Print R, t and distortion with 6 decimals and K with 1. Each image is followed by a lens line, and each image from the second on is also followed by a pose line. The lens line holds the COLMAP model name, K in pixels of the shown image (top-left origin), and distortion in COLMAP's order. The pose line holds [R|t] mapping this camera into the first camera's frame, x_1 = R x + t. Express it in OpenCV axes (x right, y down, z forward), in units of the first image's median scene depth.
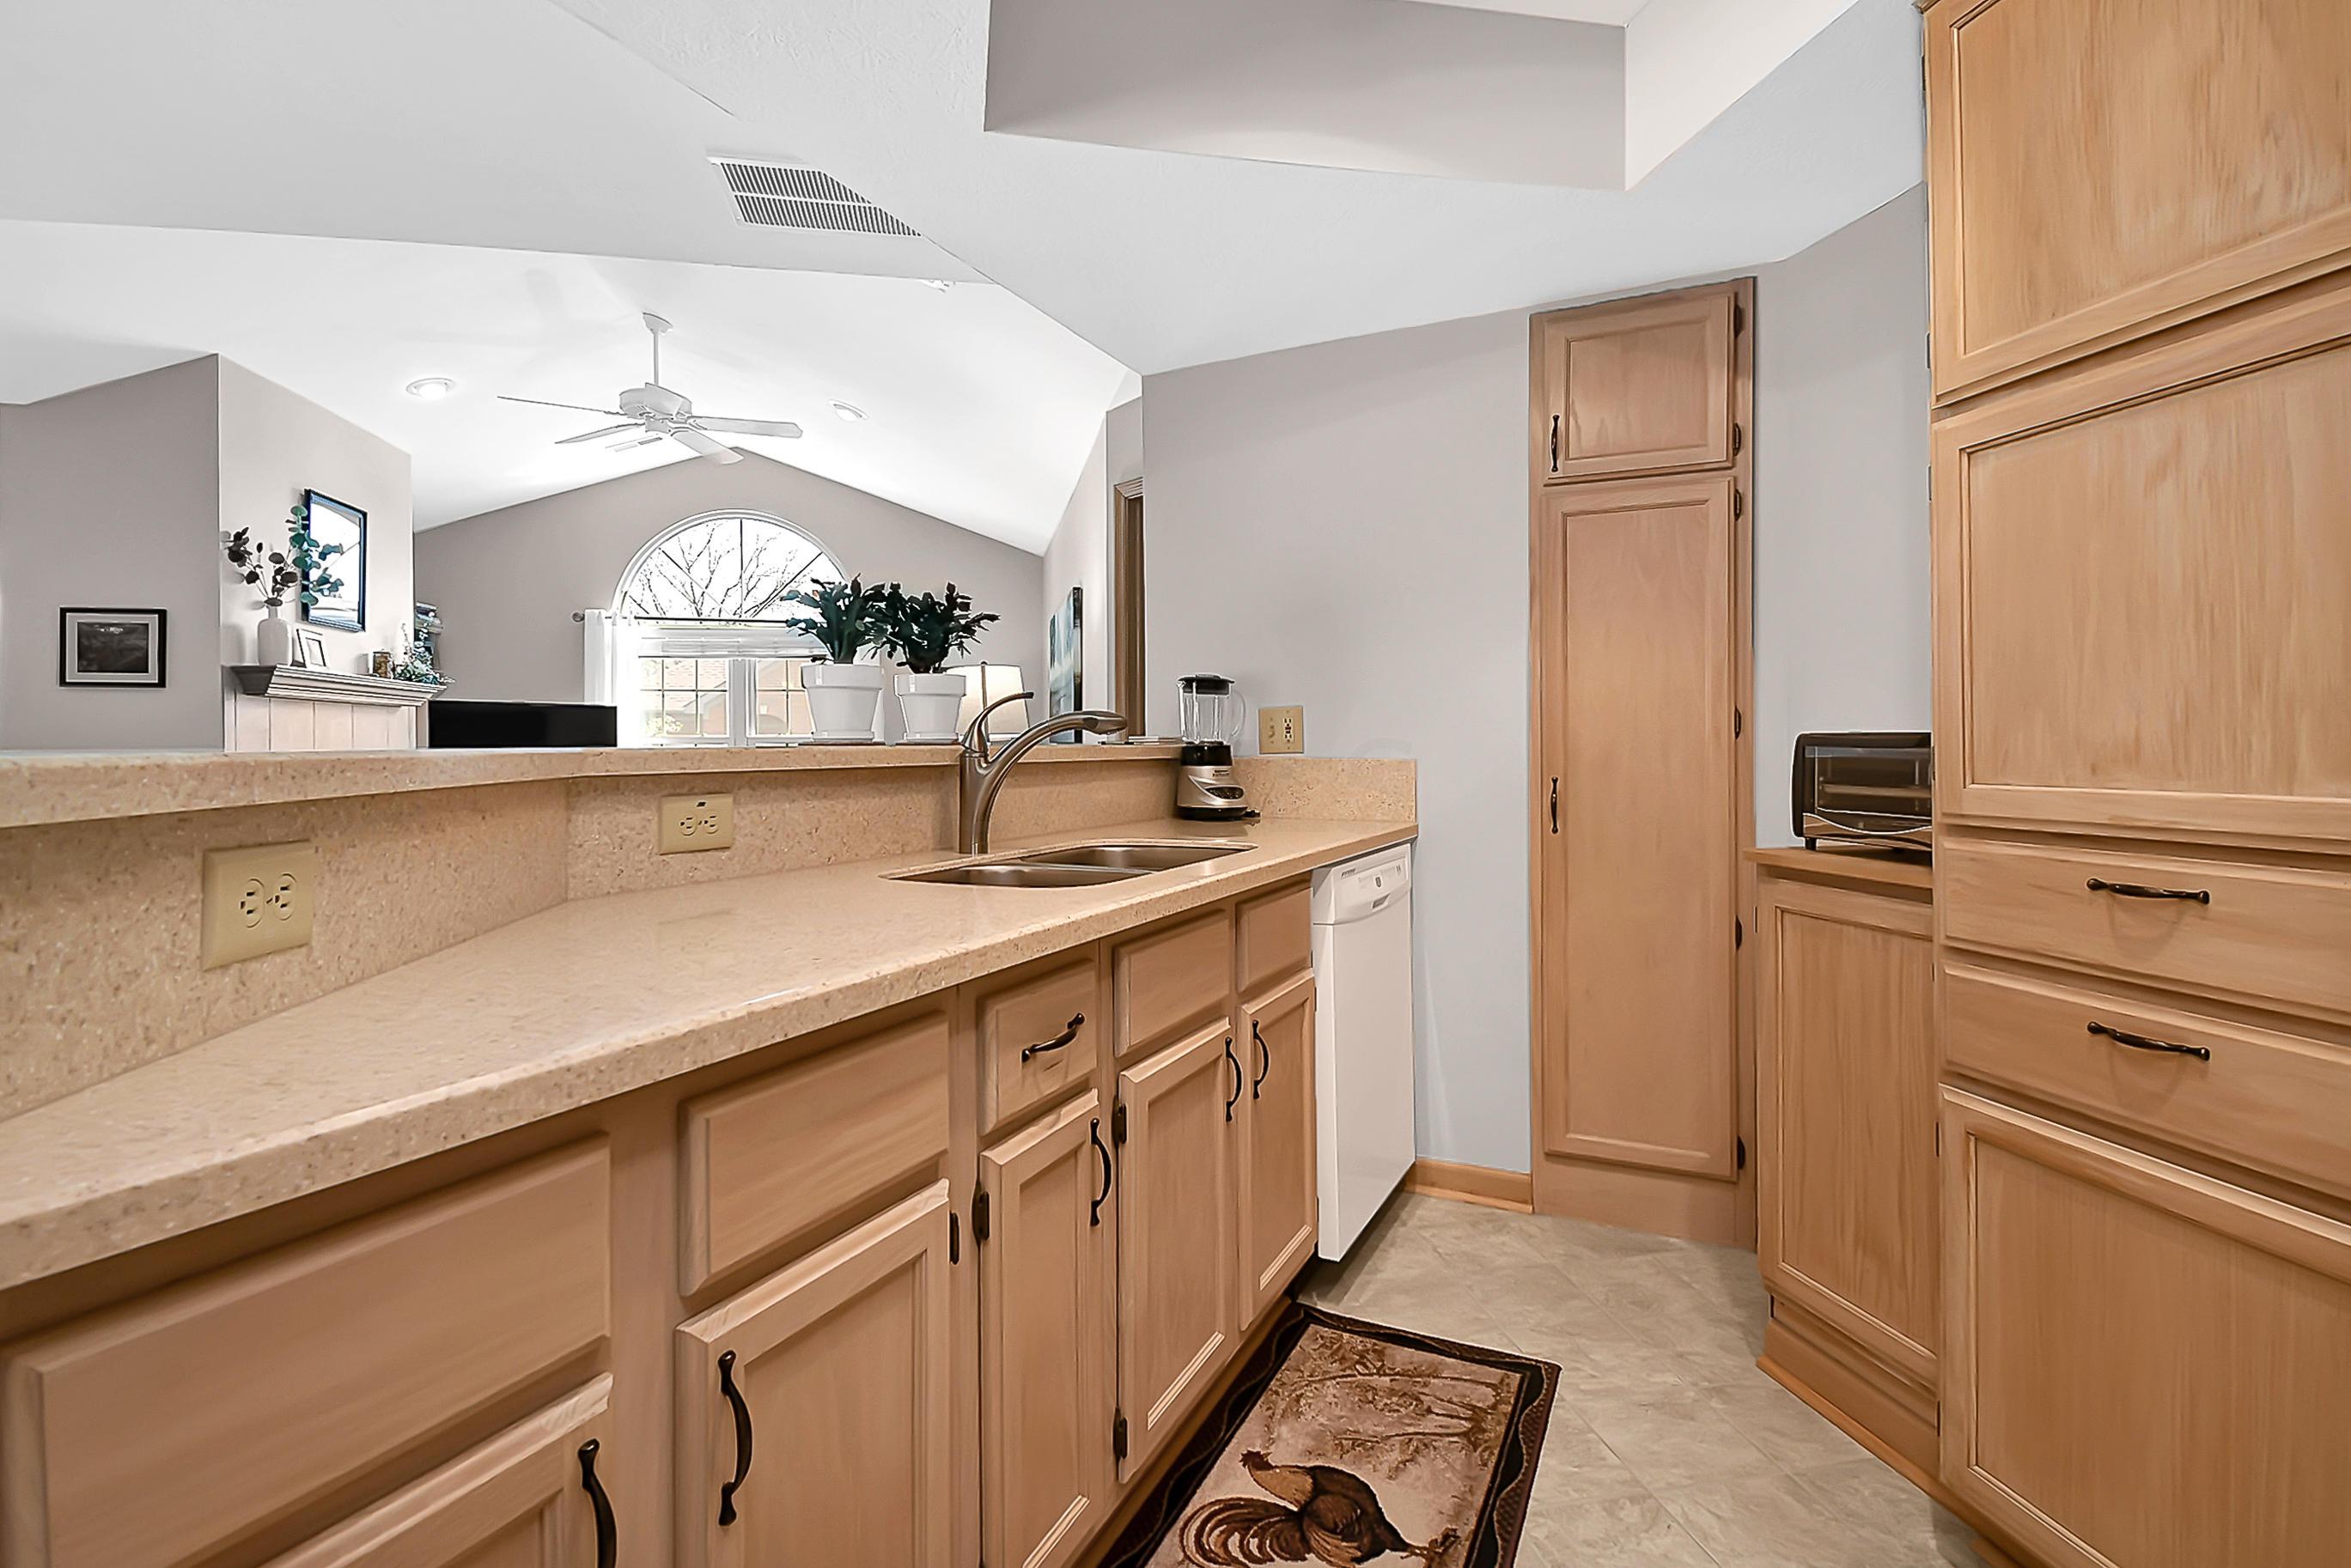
lens RADIAL K [[1101.9, 0, 1169.4], [0, 1101.9, 751.3], [0, 0, 1]] dist [-0.000651, -0.000734]
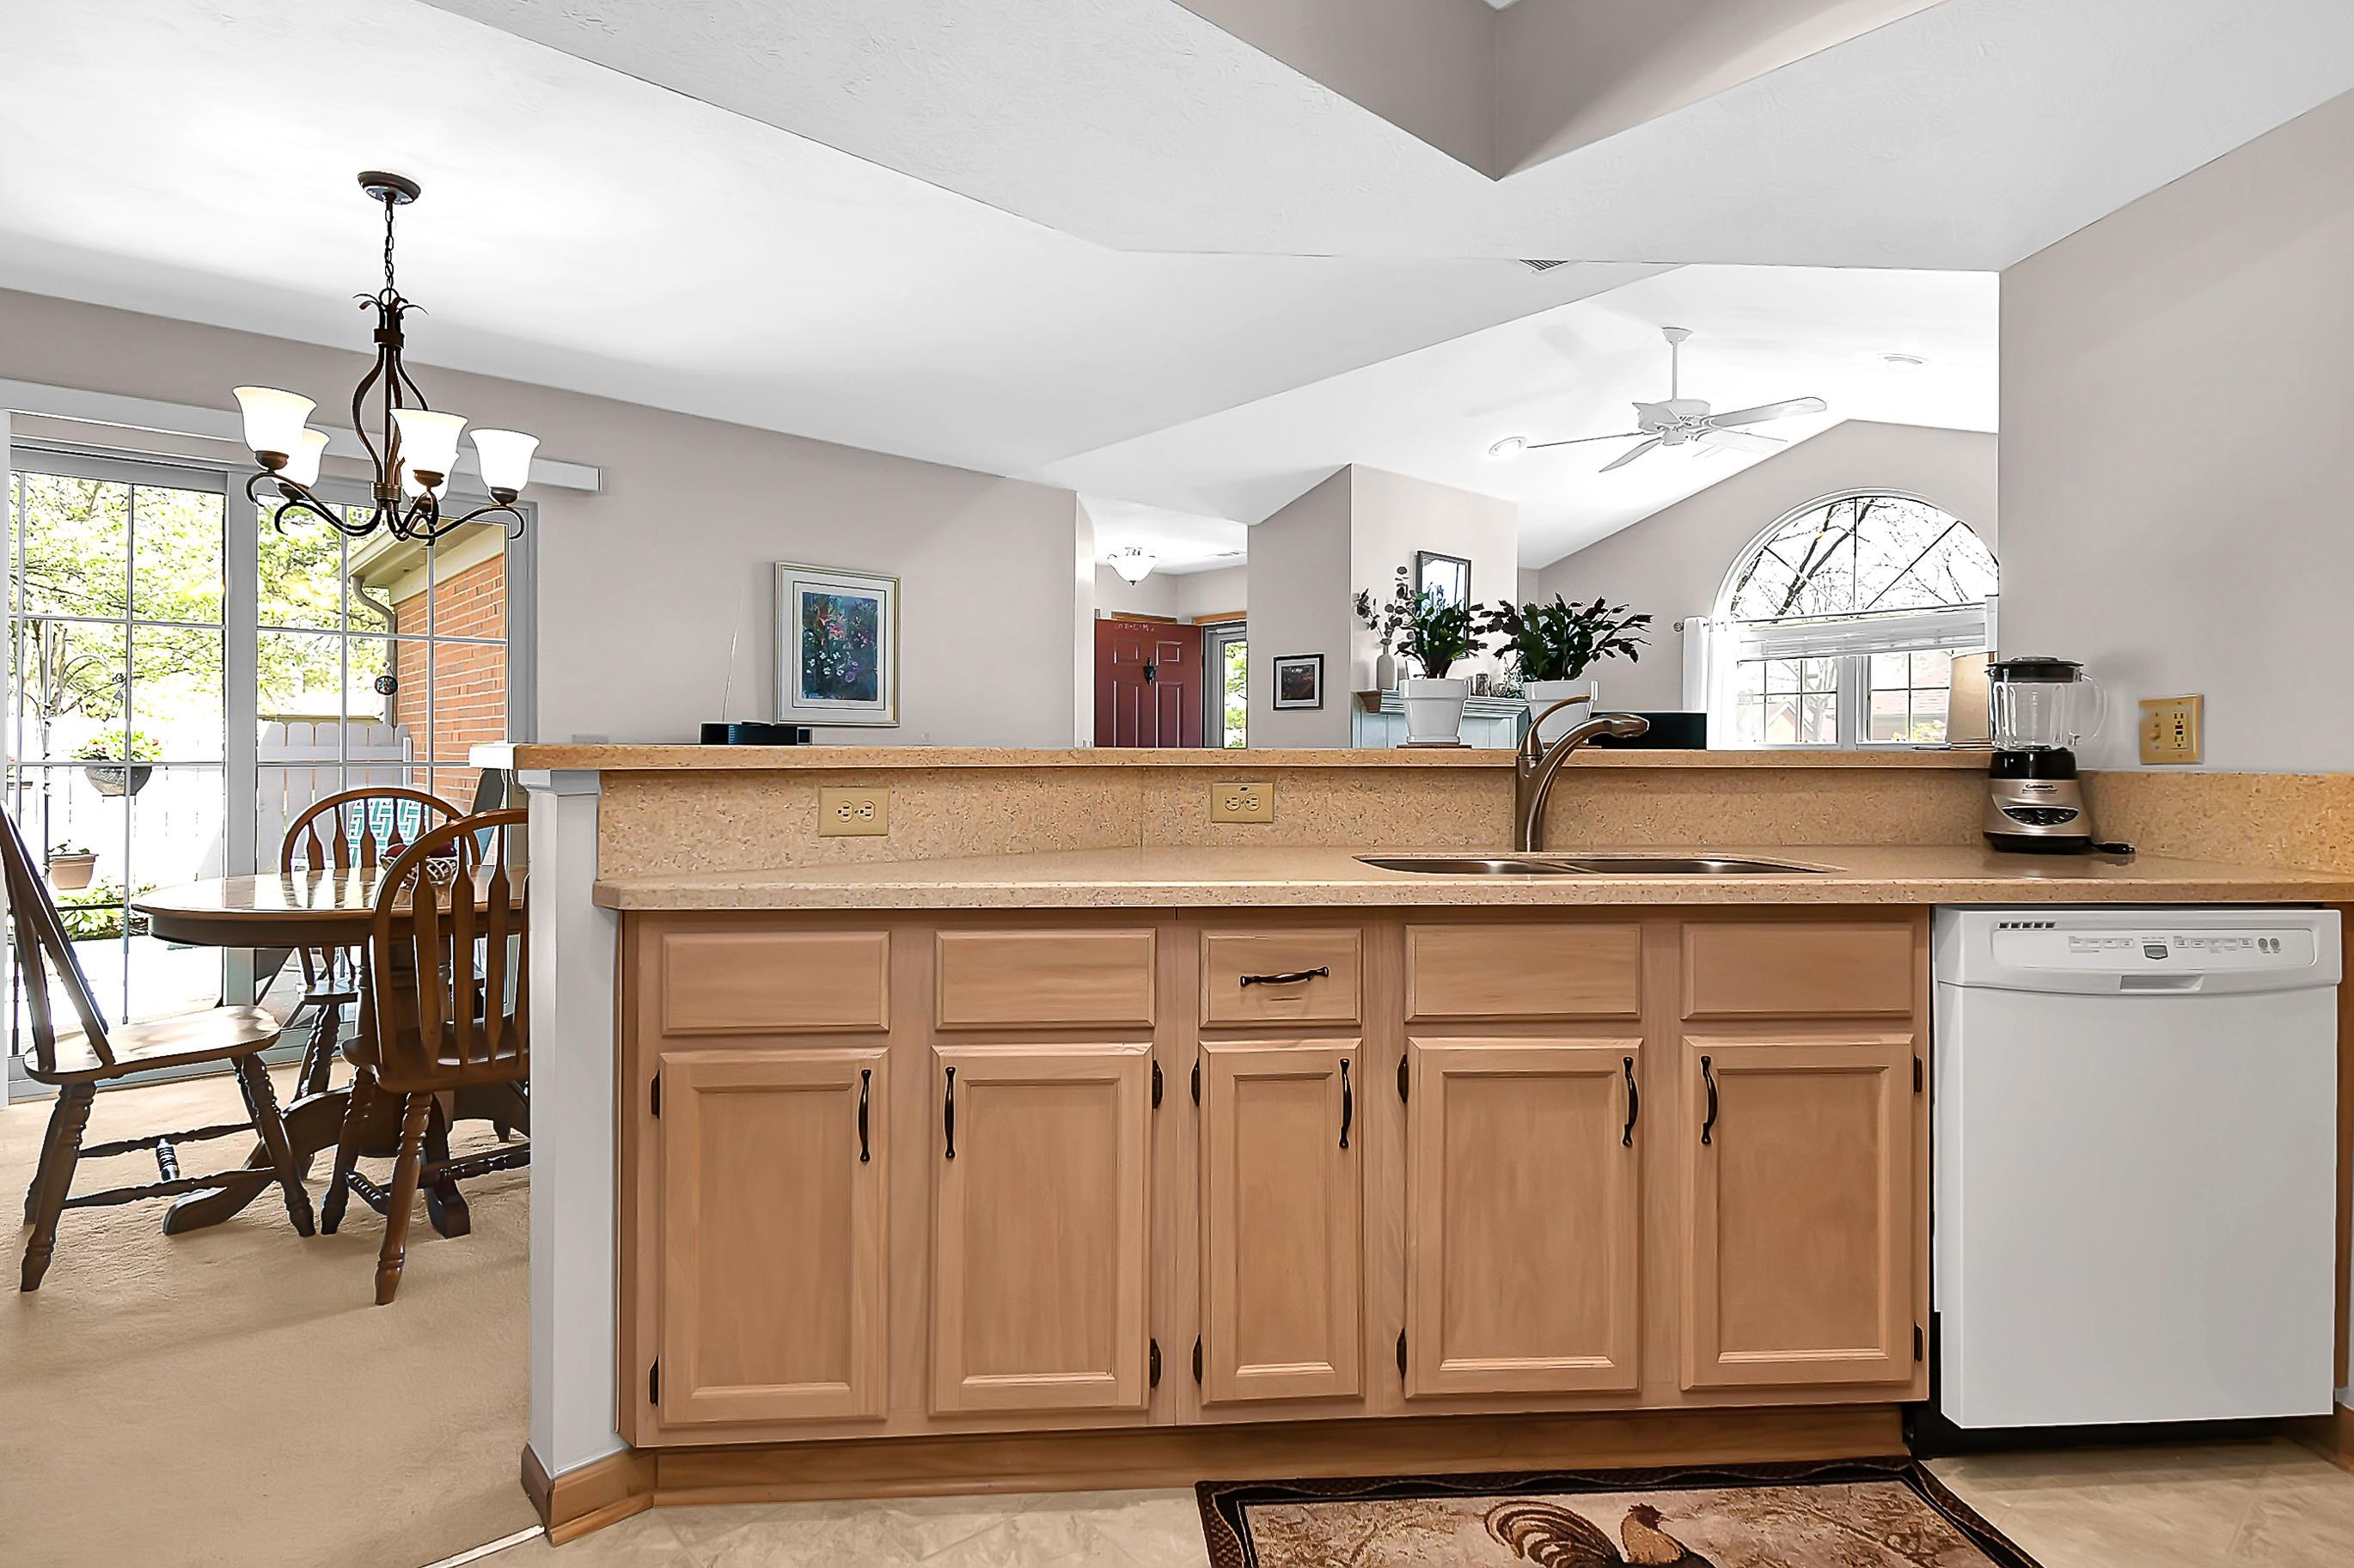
lens RADIAL K [[1186.7, 0, 1177.0], [0, 1186.7, 784.0], [0, 0, 1]] dist [0.018126, -0.019595]
pose [[0.505928, 0.027862, -0.862125, 0.436894], [-0.011194, 0.999606, 0.025735, 0.002030], [0.862503, -0.003369, 0.506041, 0.088504]]
